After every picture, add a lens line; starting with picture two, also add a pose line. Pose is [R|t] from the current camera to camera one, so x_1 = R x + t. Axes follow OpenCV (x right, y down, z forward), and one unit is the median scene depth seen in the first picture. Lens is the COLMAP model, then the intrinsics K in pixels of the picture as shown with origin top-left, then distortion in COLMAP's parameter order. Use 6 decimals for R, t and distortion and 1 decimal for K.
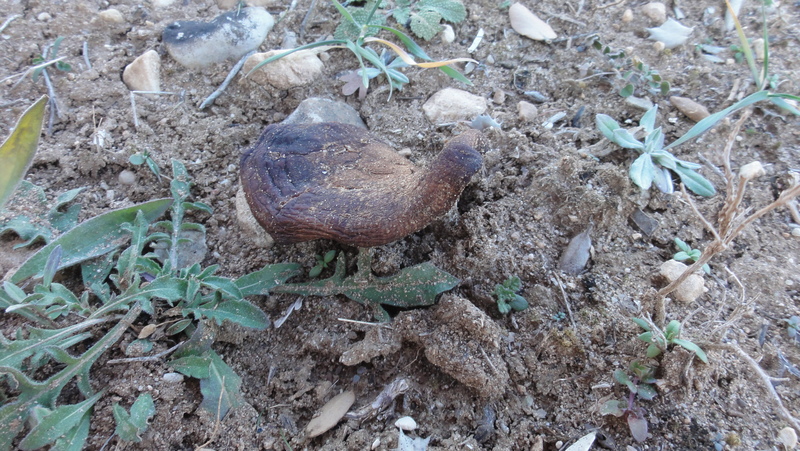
lens RADIAL K [[570.6, 0, 400.0], [0, 570.6, 225.5], [0, 0, 1]] dist [-0.003913, -0.002995]
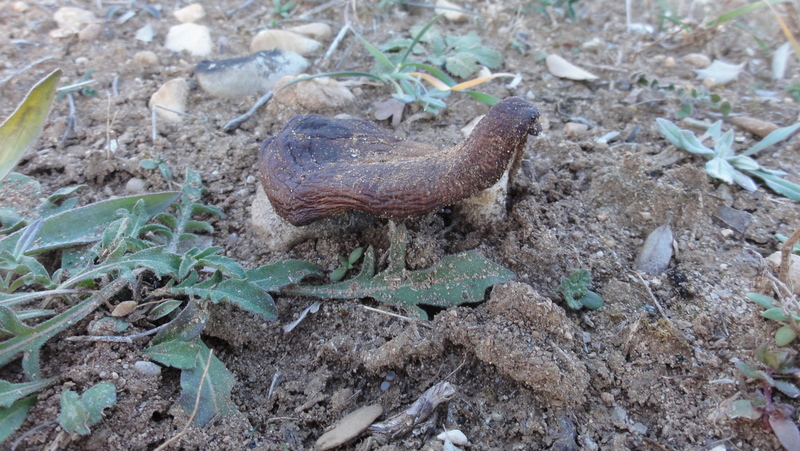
lens RADIAL K [[570.6, 0, 400.0], [0, 570.6, 225.5], [0, 0, 1]] dist [-0.003913, -0.002995]
pose [[0.999101, 0.005429, -0.042037, -0.022971], [-0.017792, 0.953881, -0.299656, 0.261722], [0.038472, 0.300135, 0.953121, 0.190637]]
